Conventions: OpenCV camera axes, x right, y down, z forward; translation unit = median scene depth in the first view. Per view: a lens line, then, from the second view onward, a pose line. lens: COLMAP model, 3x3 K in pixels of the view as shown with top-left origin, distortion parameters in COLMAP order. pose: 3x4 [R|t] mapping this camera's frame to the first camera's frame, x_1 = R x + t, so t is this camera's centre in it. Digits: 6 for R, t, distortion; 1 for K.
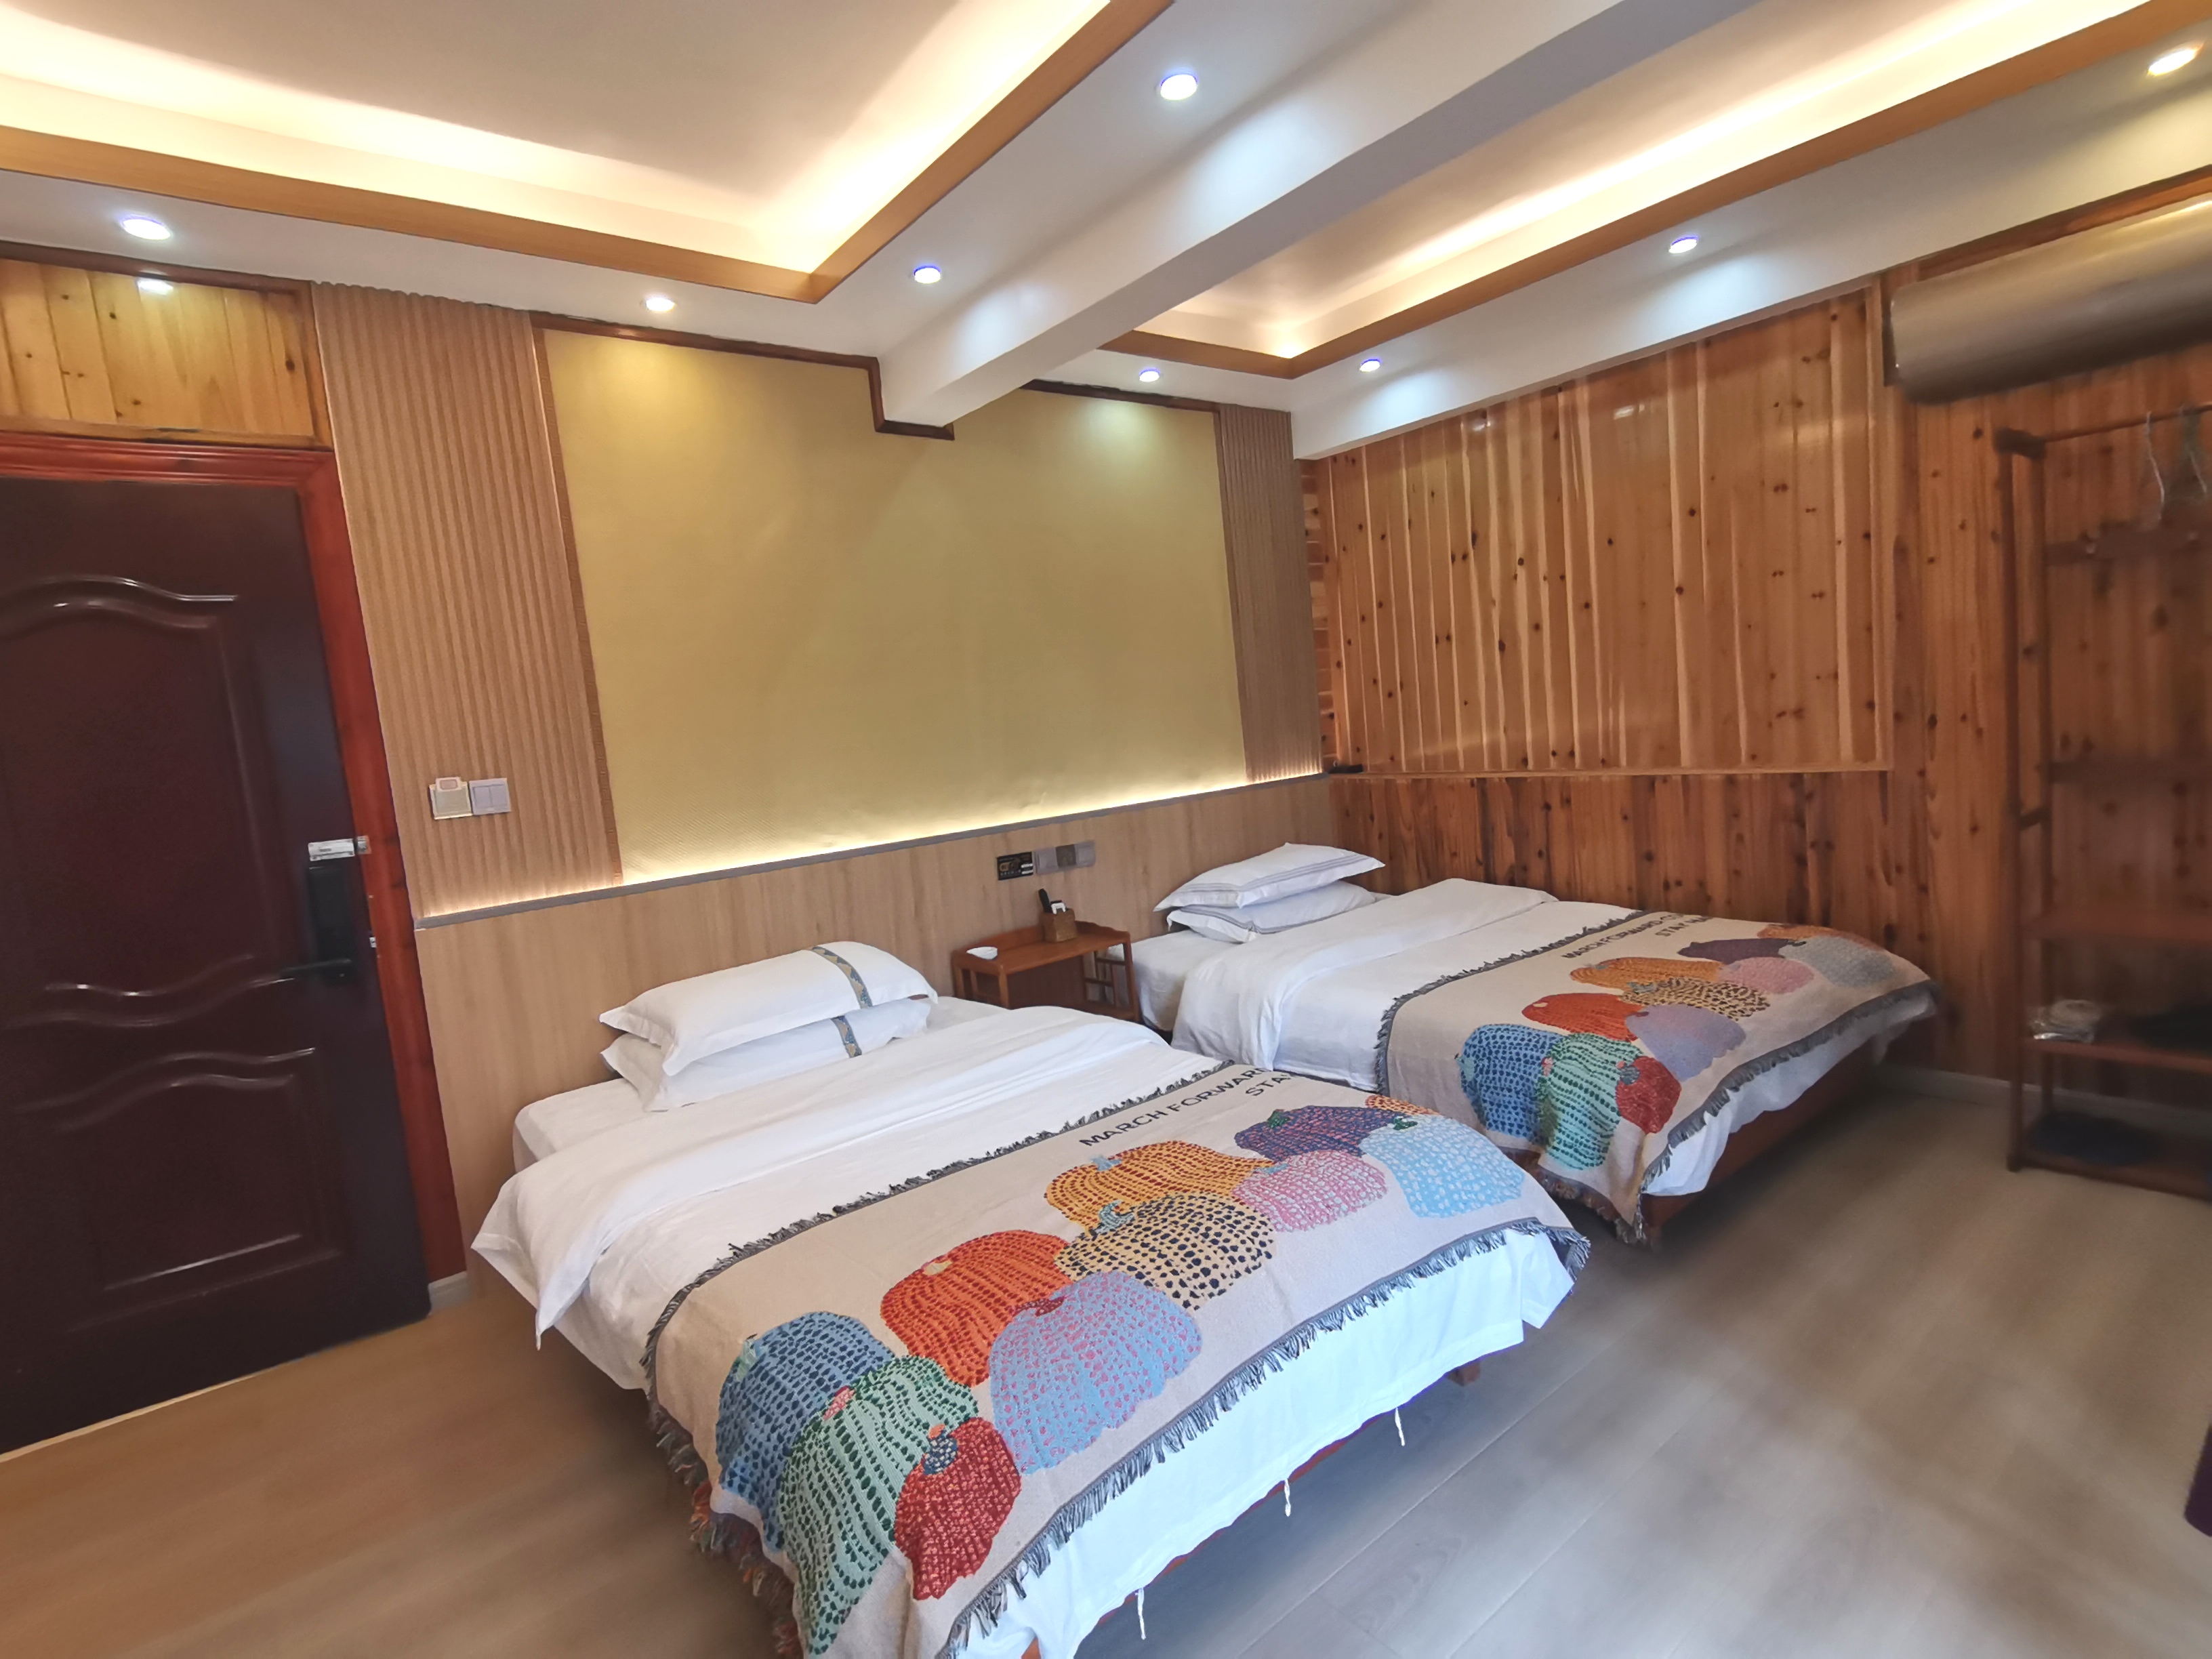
lens RADIAL K [[1096.9, 0, 1100.5], [0, 1096.9, 830.0], [0, 0, 1]] dist [0.027982, -0.023850]
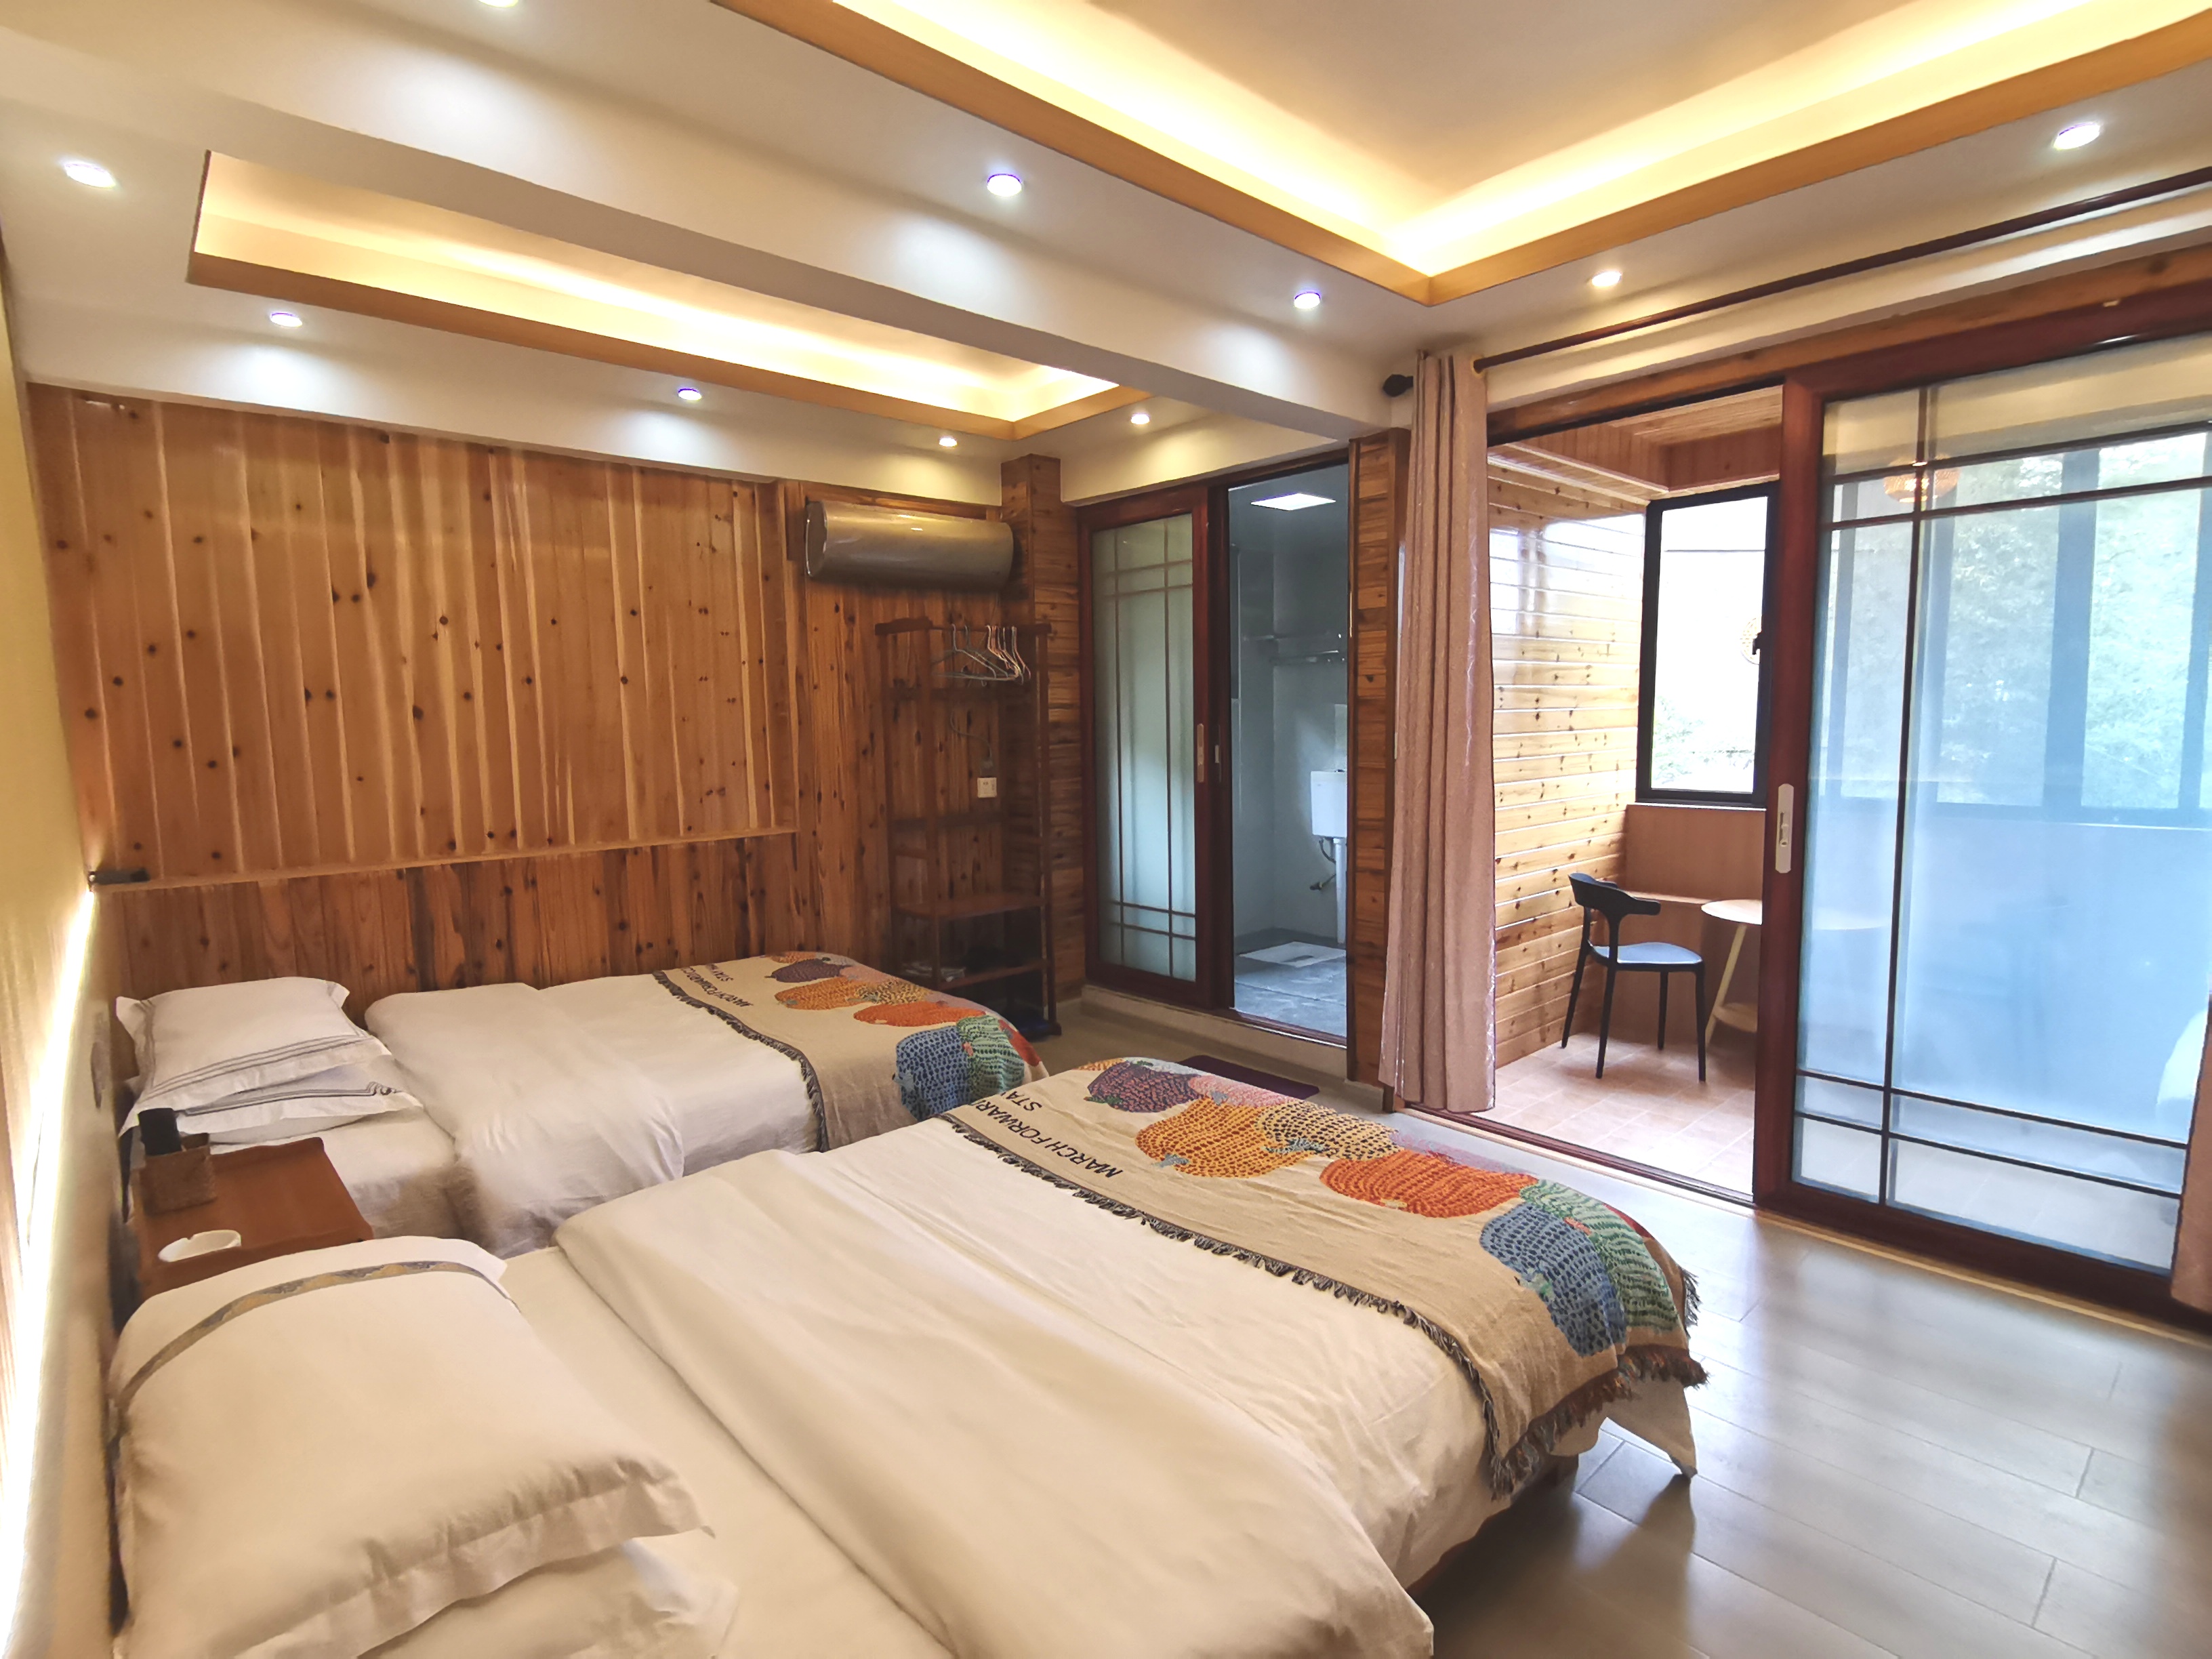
lens RADIAL K [[1096.9, 0, 1100.5], [0, 1096.9, 830.0], [0, 0, 1]] dist [0.027982, -0.023850]
pose [[-0.062245, -0.007848, 0.998030, -0.626741], [0.126150, 0.991887, 0.015667, -0.027259], [-0.990056, 0.126877, -0.060750, 0.640907]]
